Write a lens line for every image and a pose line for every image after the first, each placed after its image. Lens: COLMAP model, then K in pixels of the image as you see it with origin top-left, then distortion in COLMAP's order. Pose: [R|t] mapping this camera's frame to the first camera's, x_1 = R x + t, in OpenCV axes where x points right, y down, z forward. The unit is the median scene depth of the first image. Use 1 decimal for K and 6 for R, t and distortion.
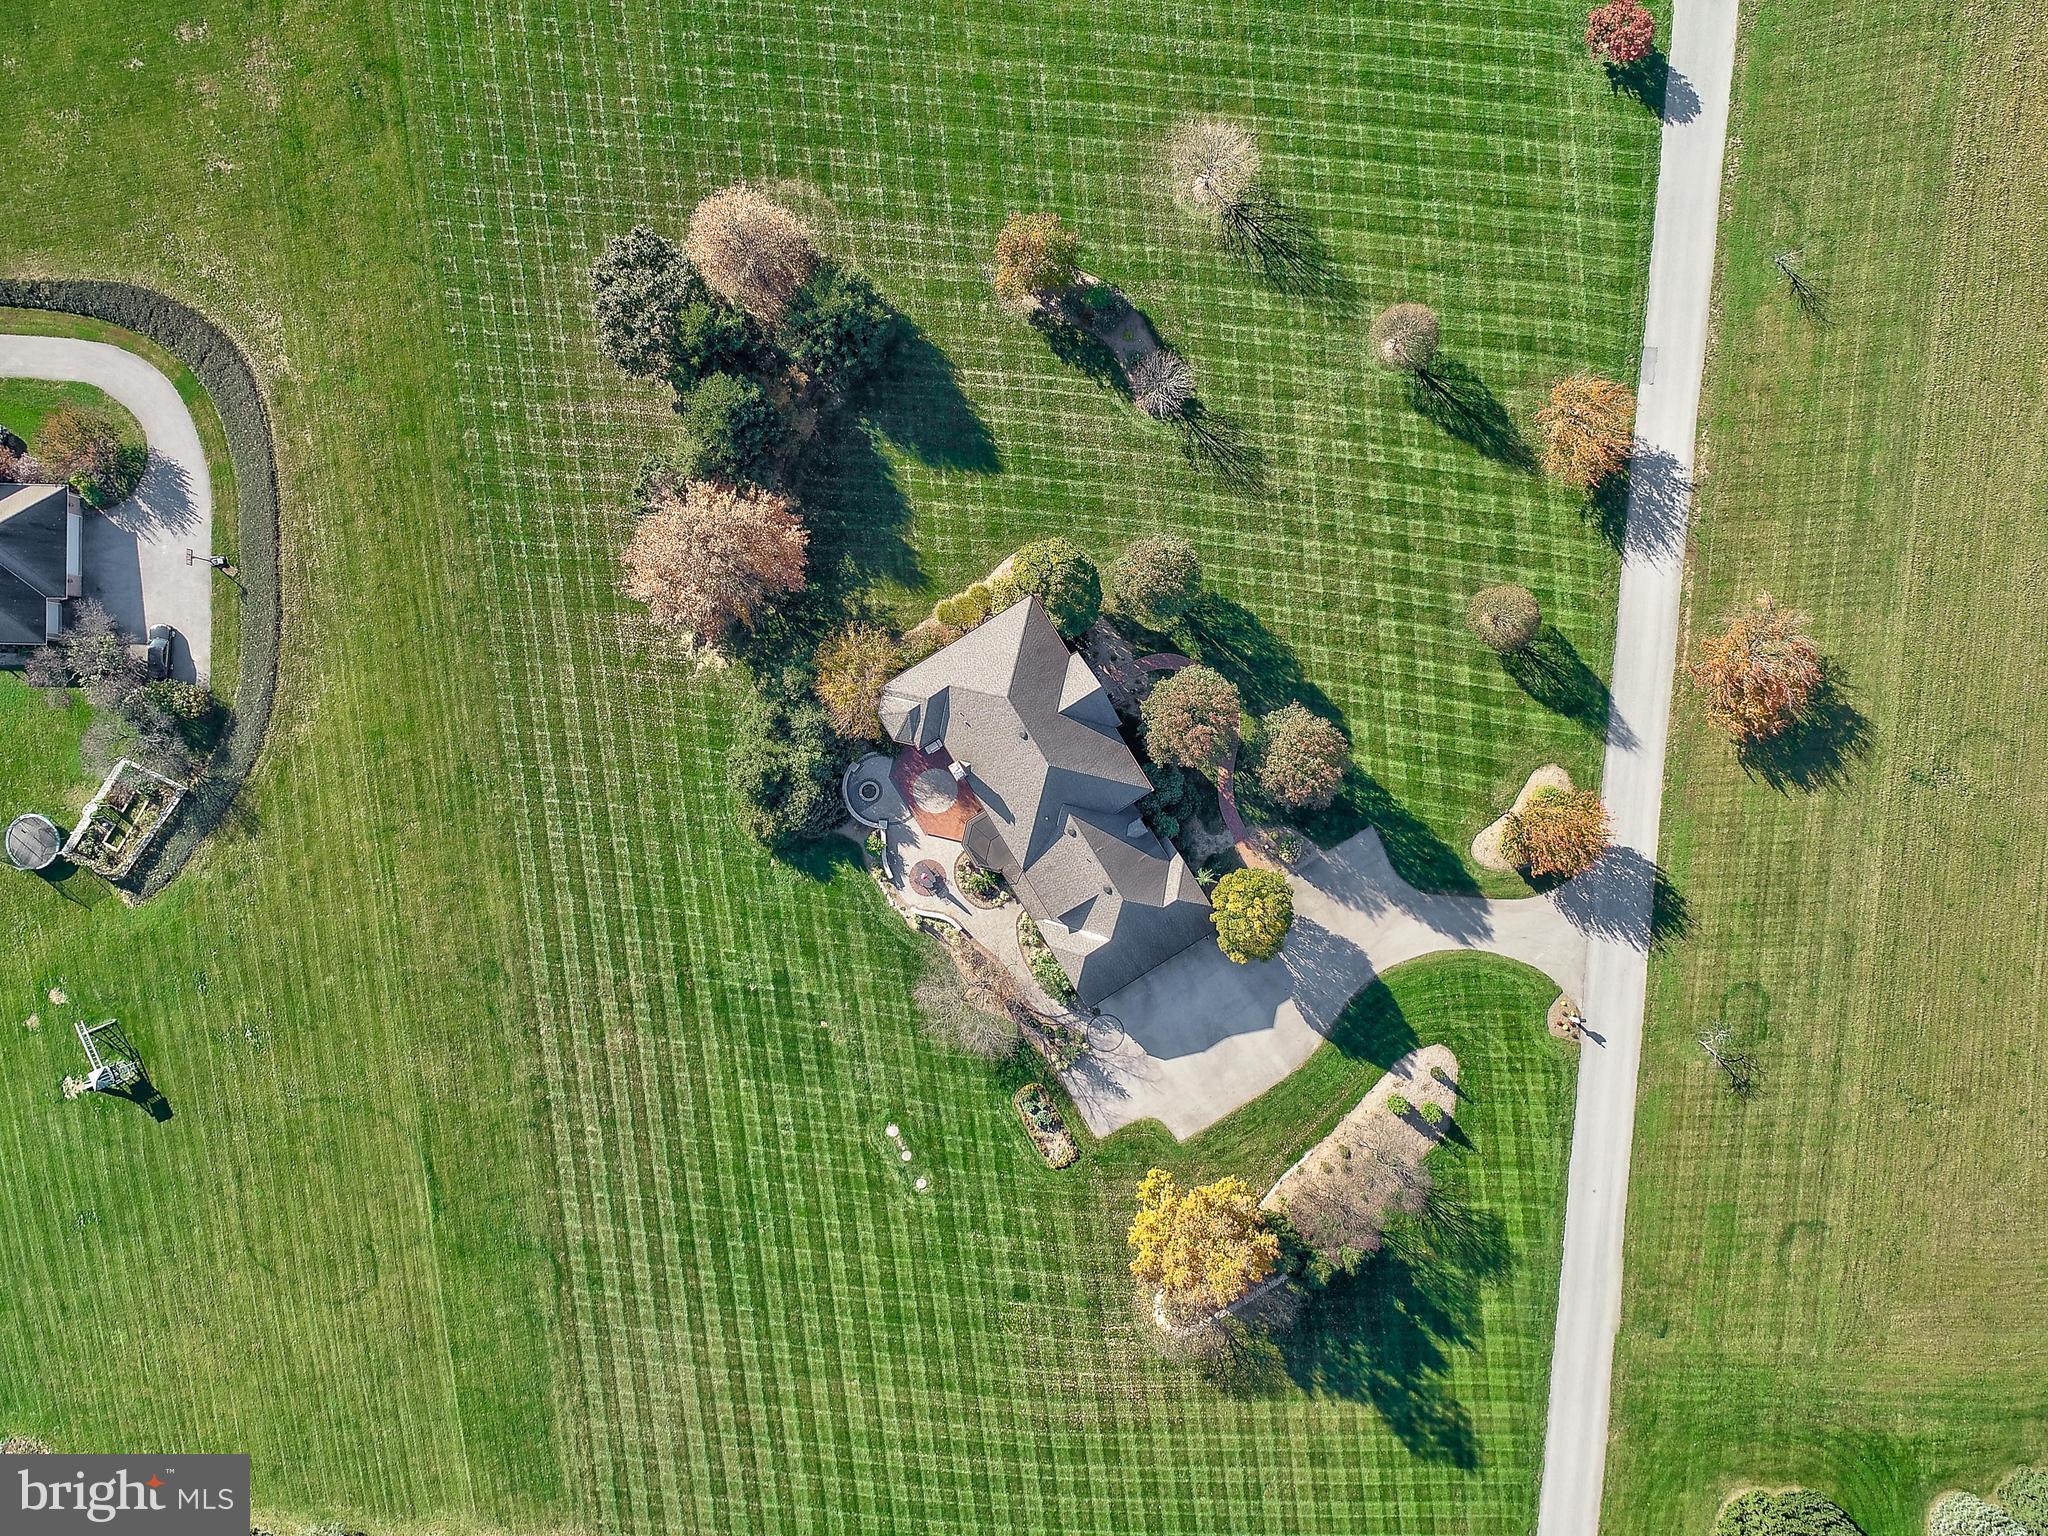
lens RADIAL K [[1589.0, 0, 1024.0], [0, 1589.0, 768.0], [0, 0, 1]] dist [0.003491, 0.003397]
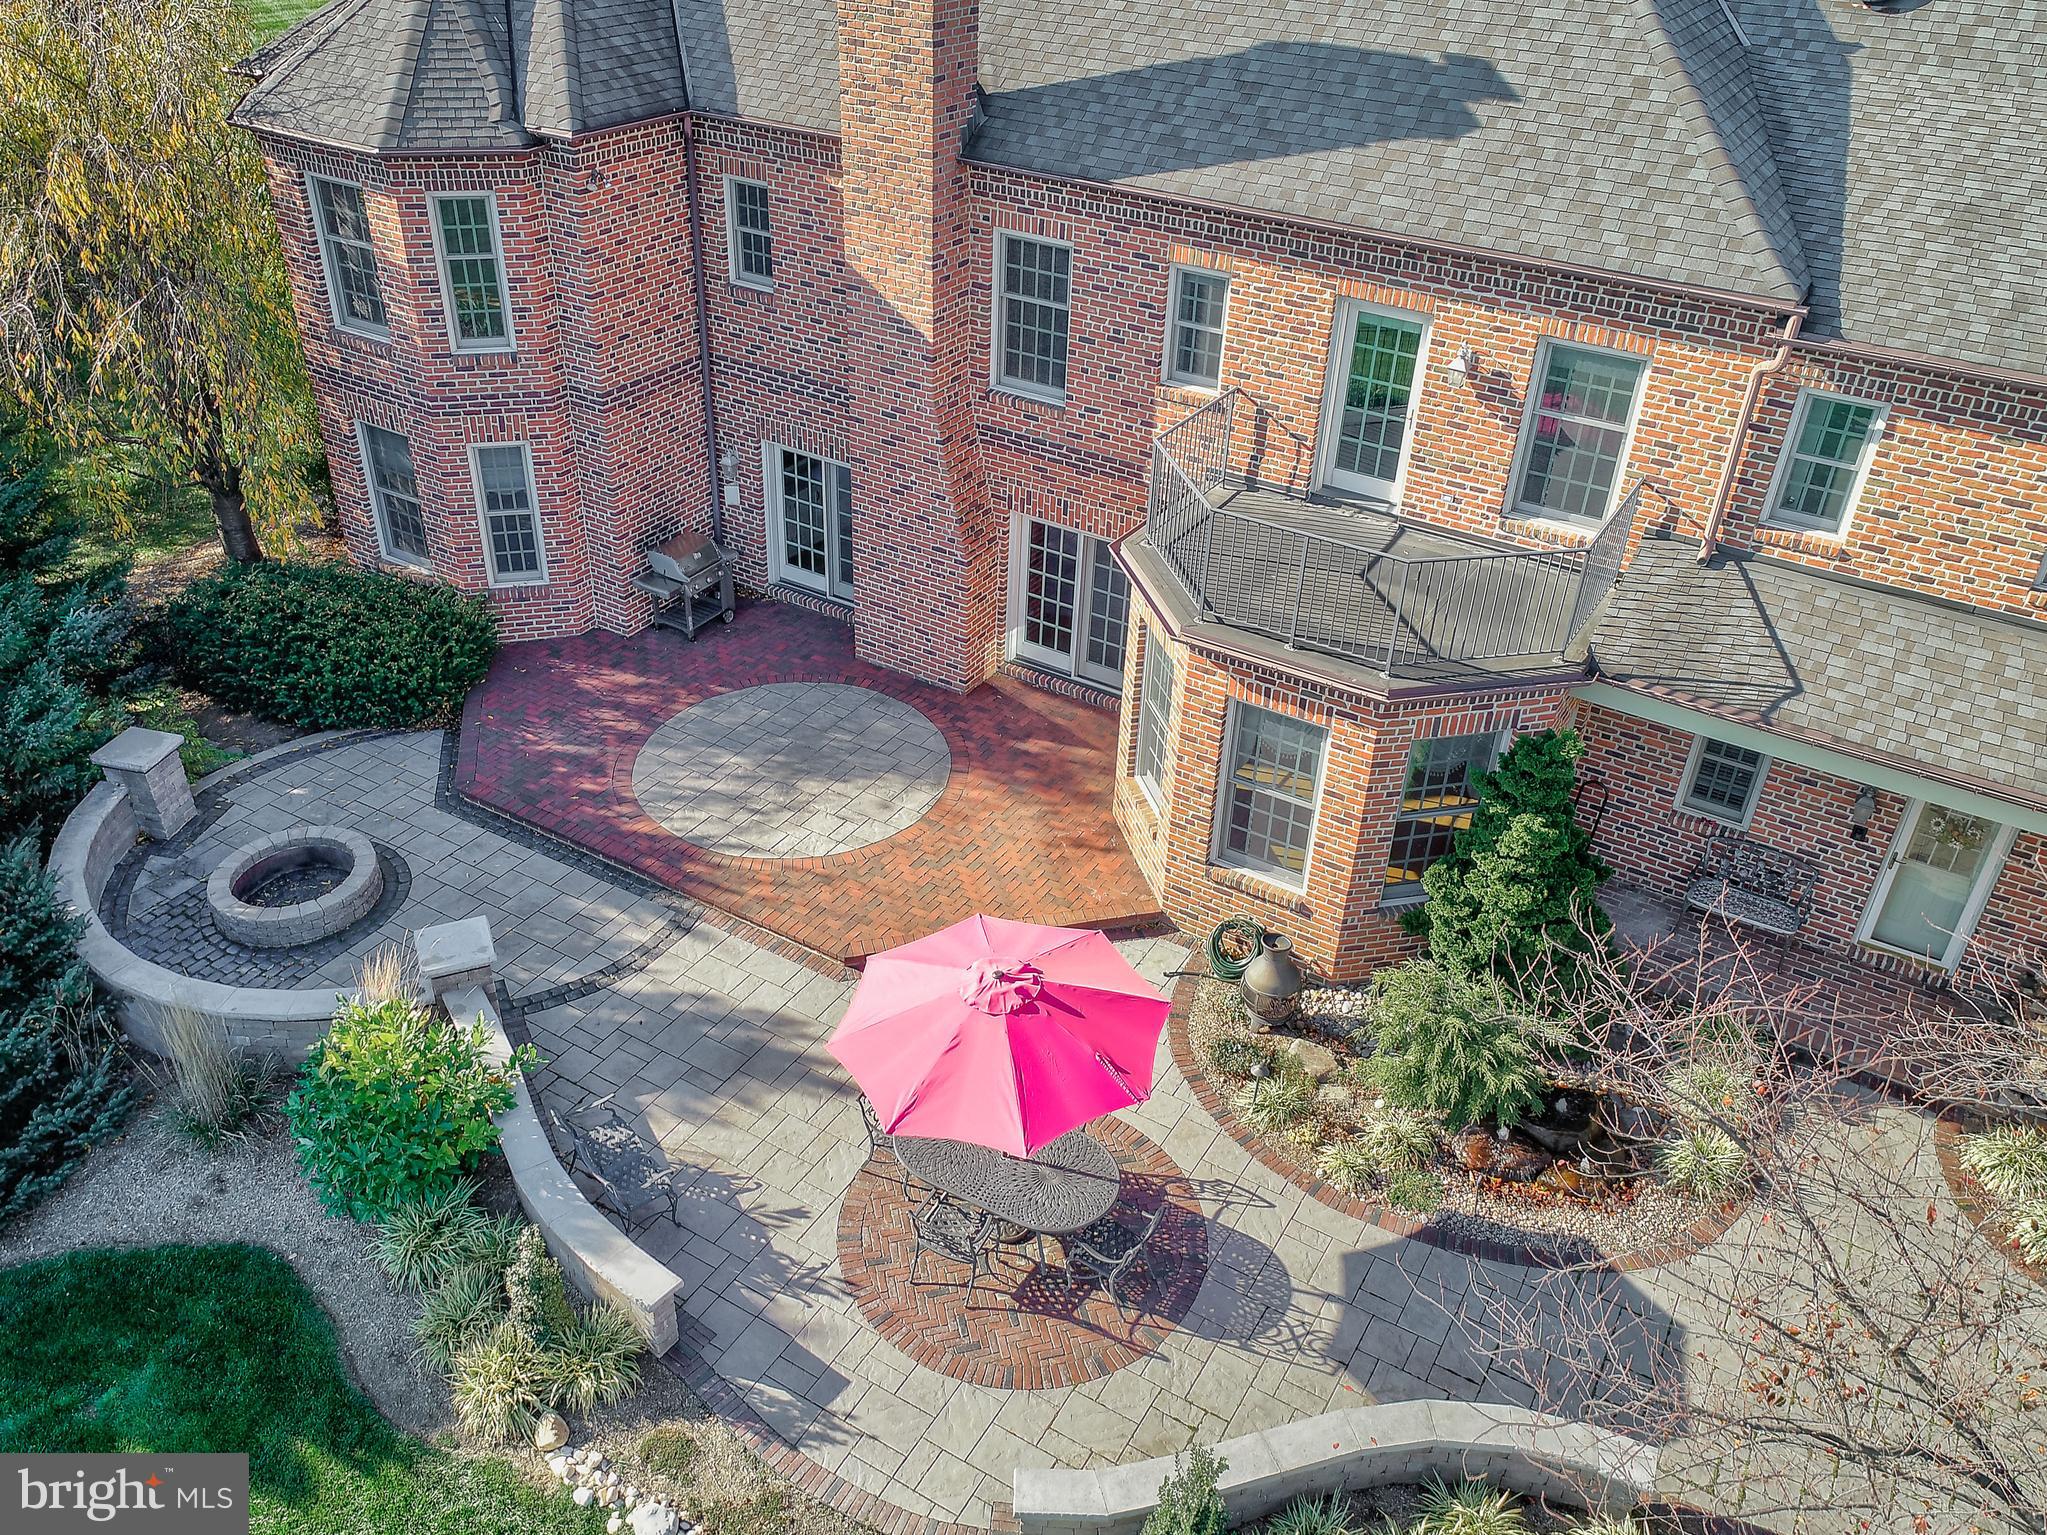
lens RADIAL K [[1622.4, 0, 1023.5], [0, 1622.4, 767.5], [0, 0, 1]] dist [0.008990, 0.006911]
pose [[0.890757, -0.219031, 0.398219, -0.094665], [0.453460, 0.487003, -0.746459, 0.131180], [-0.030436, 0.845490, 0.533123, 0.918016]]
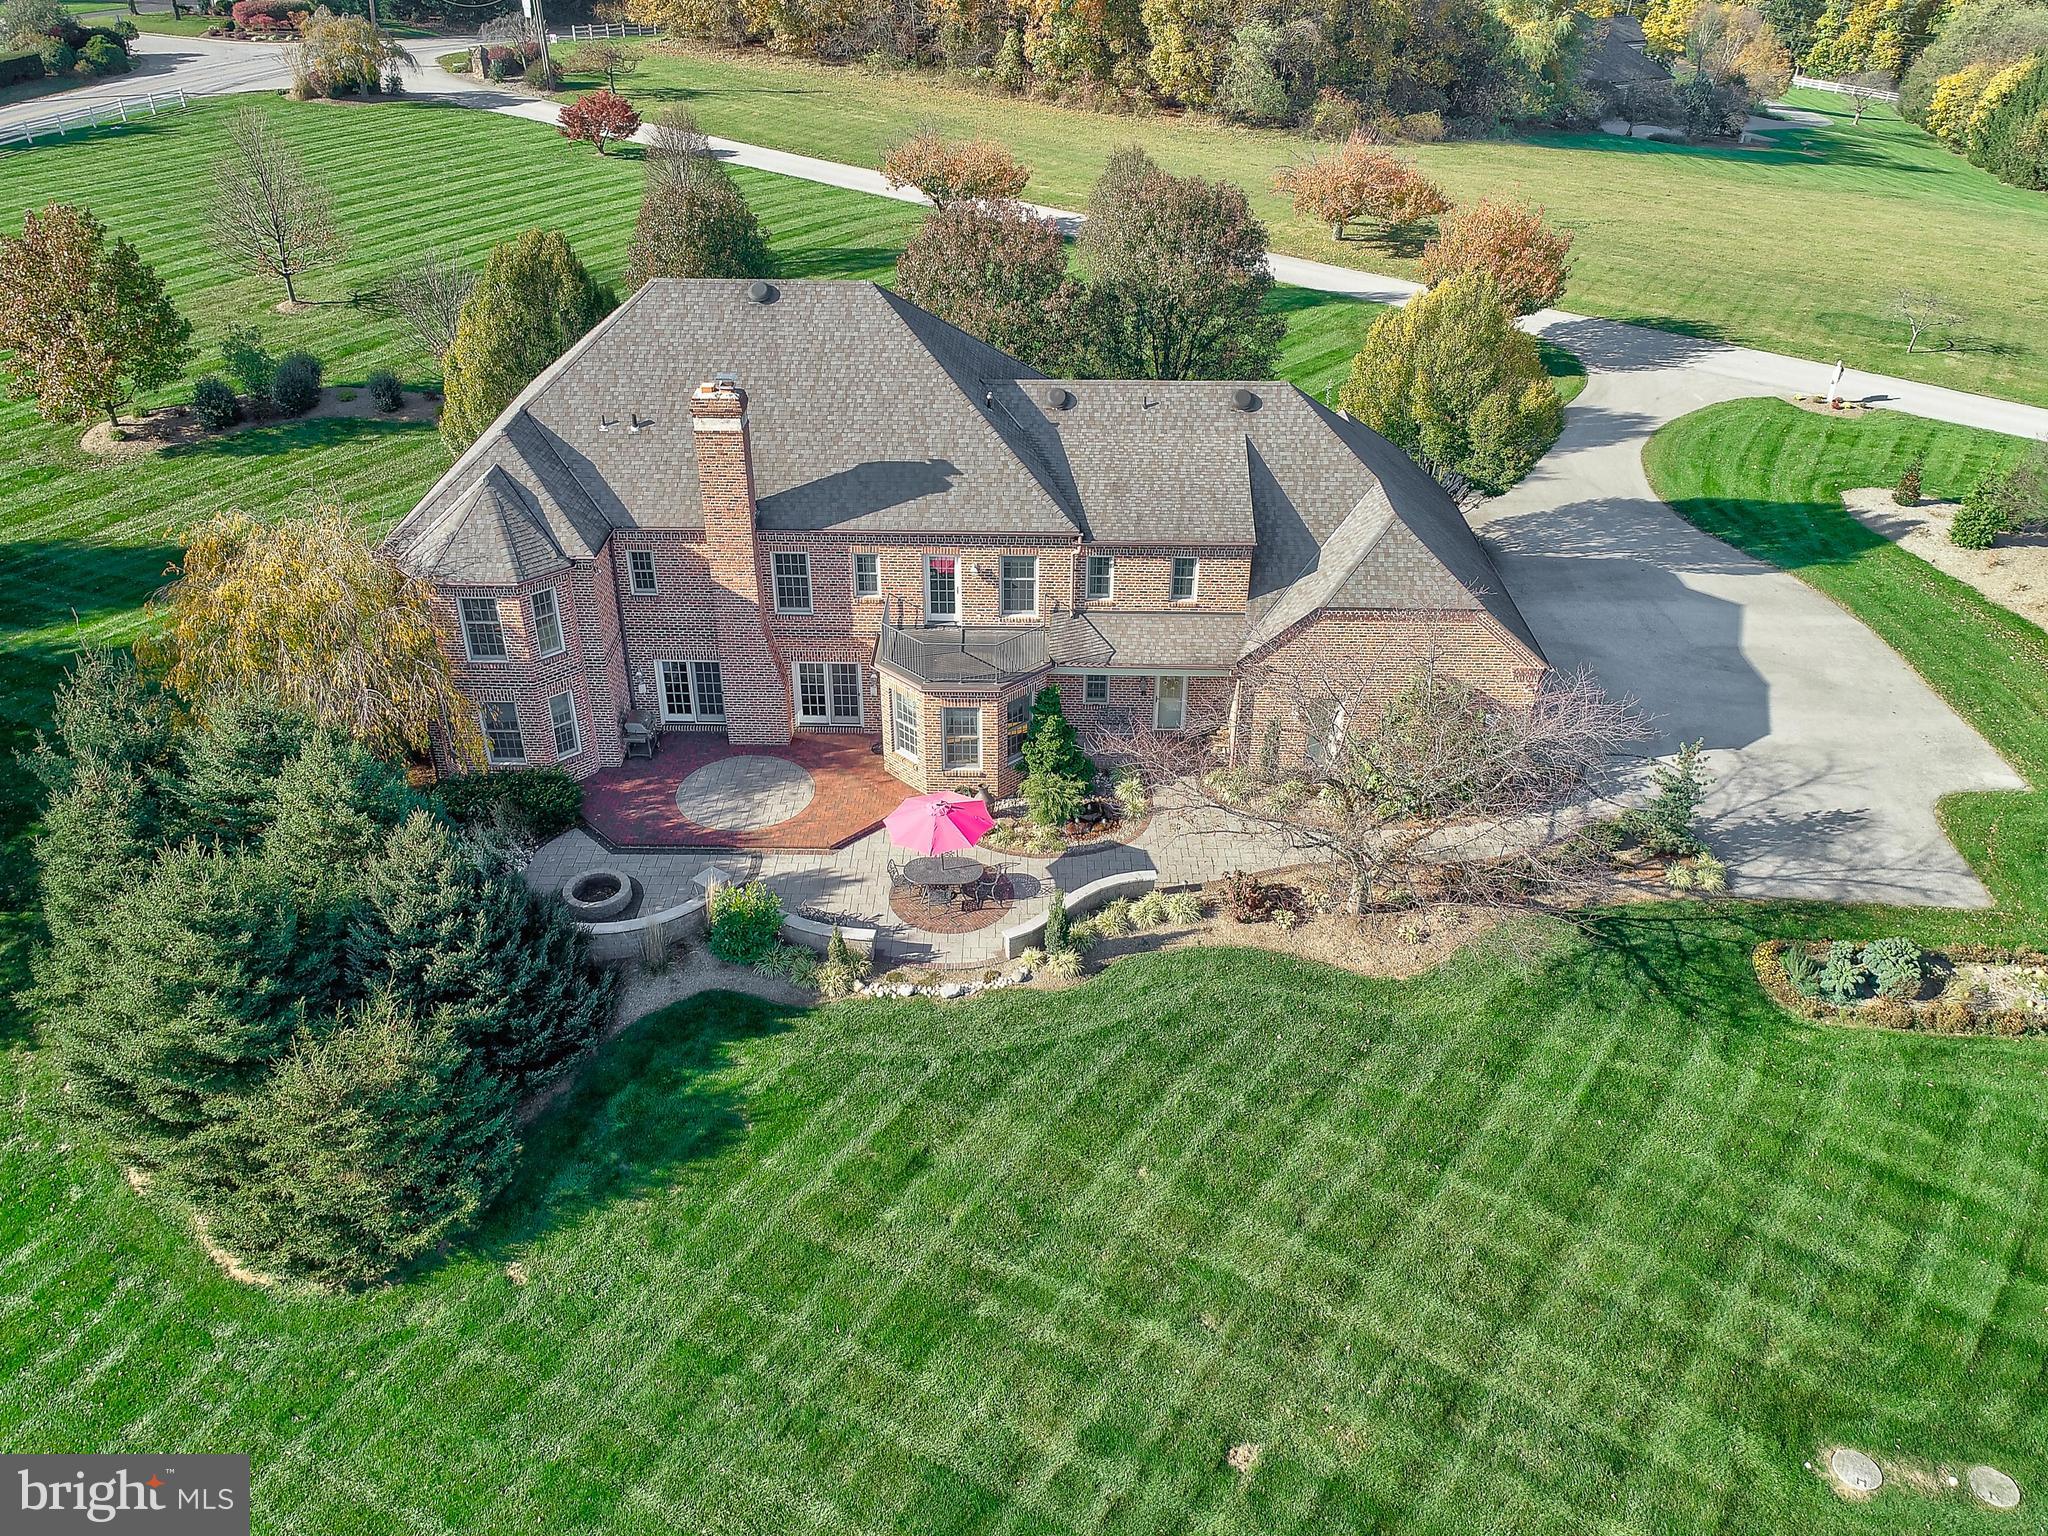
lens RADIAL K [[1589.0, 0, 1024.0], [0, 1589.0, 768.0], [0, 0, 1]] dist [0.003491, 0.003397]
pose [[0.540299, -0.432844, 0.721611, -0.256593], [0.841455, 0.272200, -0.466756, 0.212023], [0.005610, 0.859391, 0.511288, 0.825510]]
